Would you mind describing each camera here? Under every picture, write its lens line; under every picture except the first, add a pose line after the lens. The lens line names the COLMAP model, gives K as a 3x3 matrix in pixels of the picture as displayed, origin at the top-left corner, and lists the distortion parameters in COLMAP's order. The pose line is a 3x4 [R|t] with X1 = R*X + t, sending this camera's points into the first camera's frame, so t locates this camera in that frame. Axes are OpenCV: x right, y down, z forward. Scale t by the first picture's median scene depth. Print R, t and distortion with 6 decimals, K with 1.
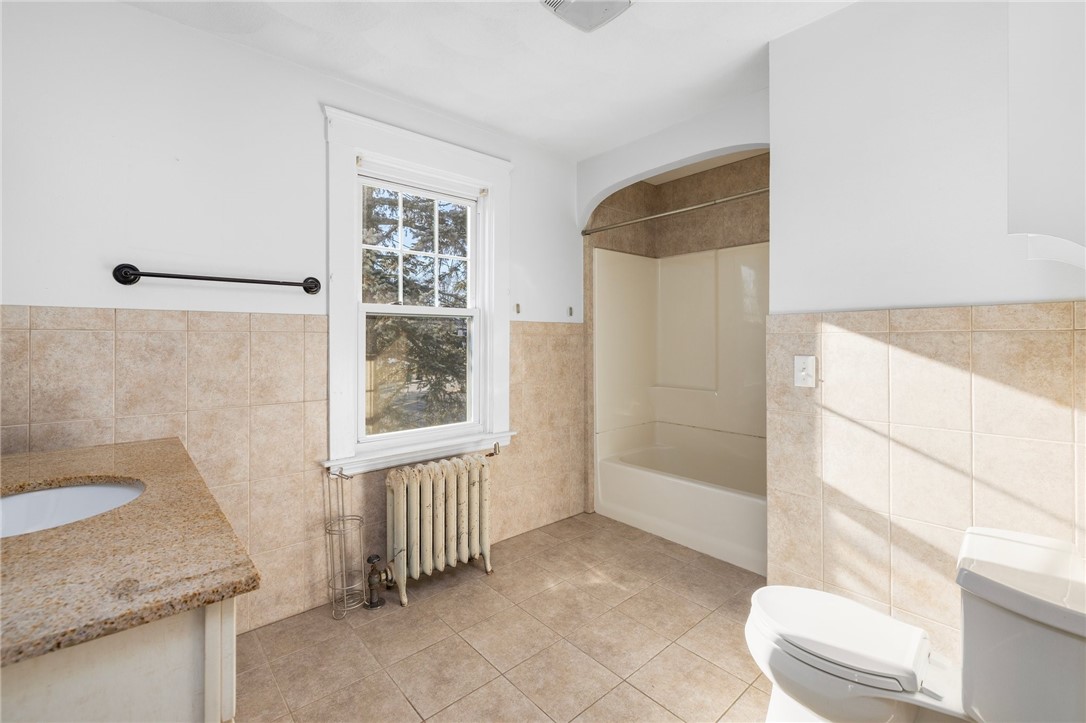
lens RADIAL K [[467.2, 0, 543.2], [0, 467.2, 335.2], [0, 0, 1]] dist [0.000357, -0.000002]
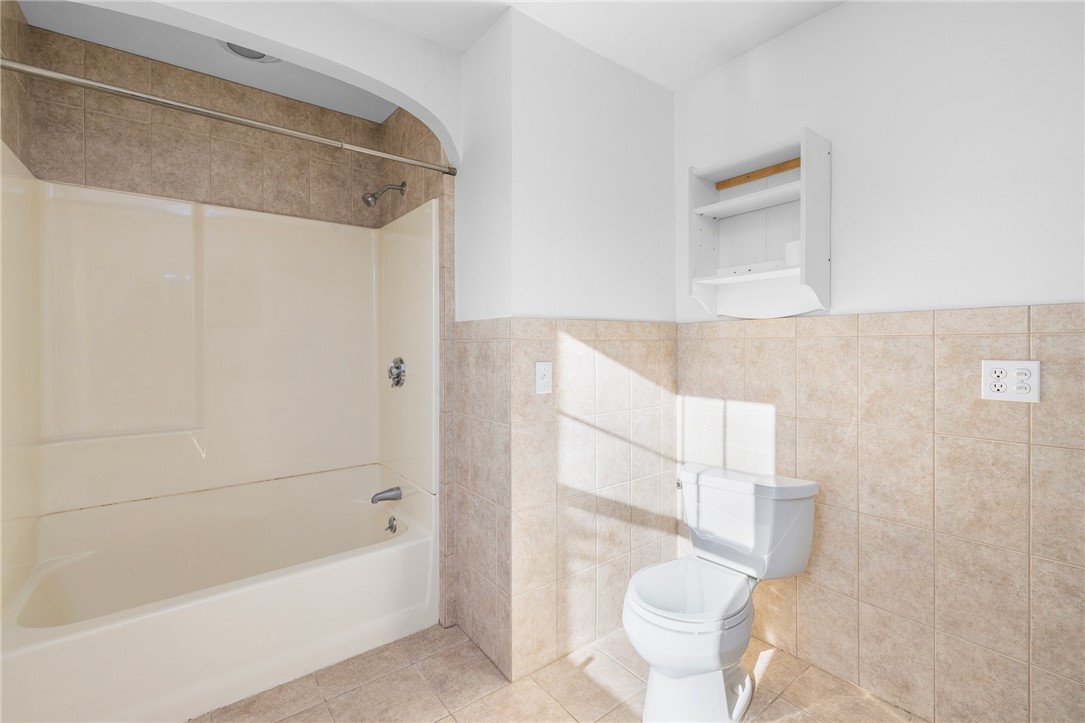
lens RADIAL K [[469.8, 0, 542.1], [0, 469.8, 346.3], [0, 0, 1]] dist [-0.000061, -0.000005]
pose [[0.074090, -0.001809, 0.997250, -0.427797], [-0.006630, 0.999975, 0.002306, 0.009252], [-0.997229, -0.006783, 0.074076, 0.942735]]
